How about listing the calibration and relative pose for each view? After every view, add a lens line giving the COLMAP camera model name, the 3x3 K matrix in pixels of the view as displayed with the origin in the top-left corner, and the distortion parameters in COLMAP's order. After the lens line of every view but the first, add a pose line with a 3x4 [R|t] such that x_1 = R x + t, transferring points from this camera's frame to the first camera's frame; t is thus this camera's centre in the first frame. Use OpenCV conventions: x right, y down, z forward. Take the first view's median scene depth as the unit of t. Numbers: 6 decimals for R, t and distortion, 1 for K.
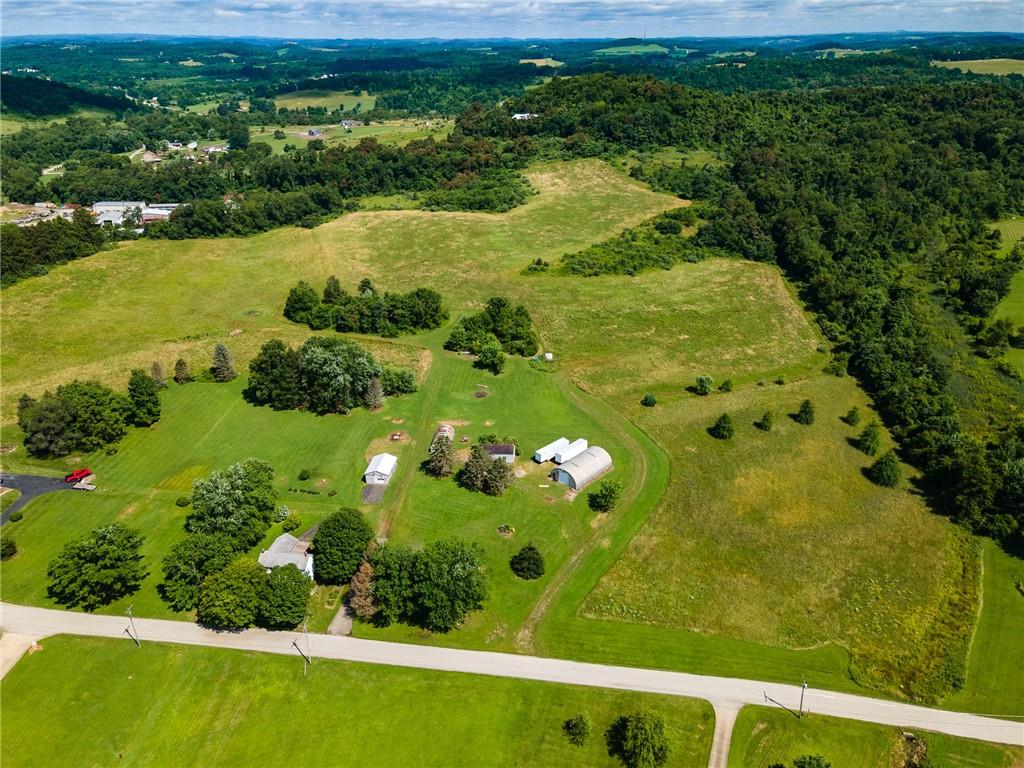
lens RADIAL K [[728.3, 0, 512.0], [0, 728.3, 384.0], [0, 0, 1]] dist [-0.005563, 0.095560]
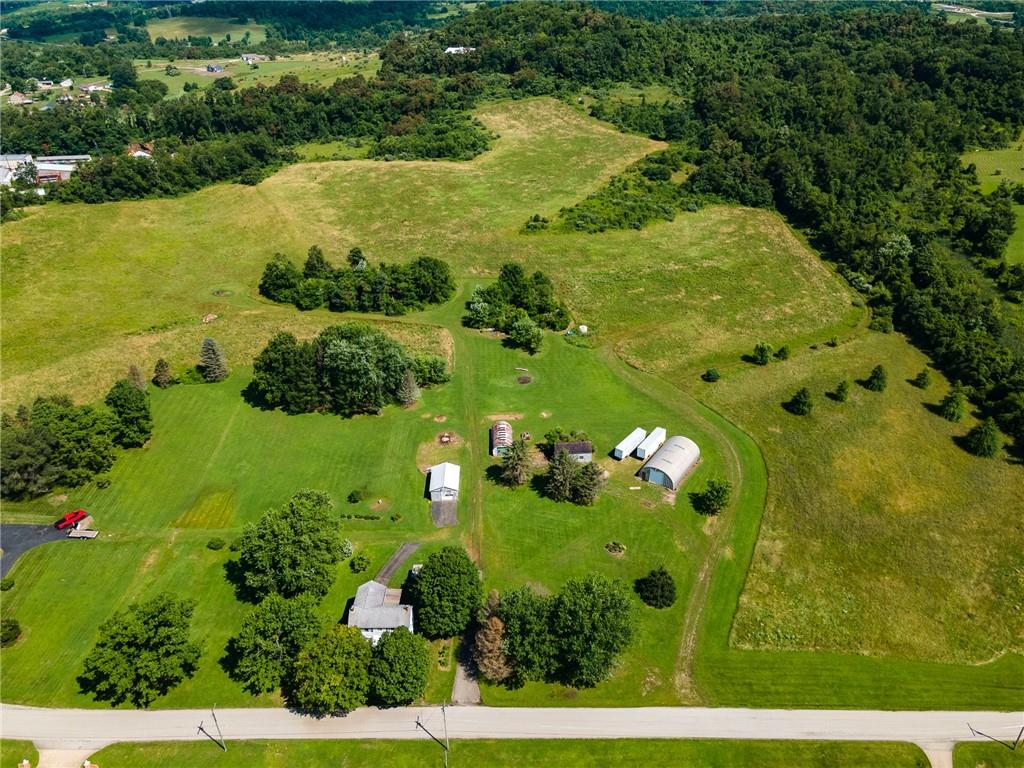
lens RADIAL K [[728.3, 0, 512.0], [0, 728.3, 384.0], [0, 0, 1]] dist [-0.005563, 0.095560]
pose [[0.990514, -0.066548, 0.120221, -0.149586], [0.056667, 0.994868, 0.083821, -0.050611], [-0.125182, -0.076213, 0.989202, 0.110324]]
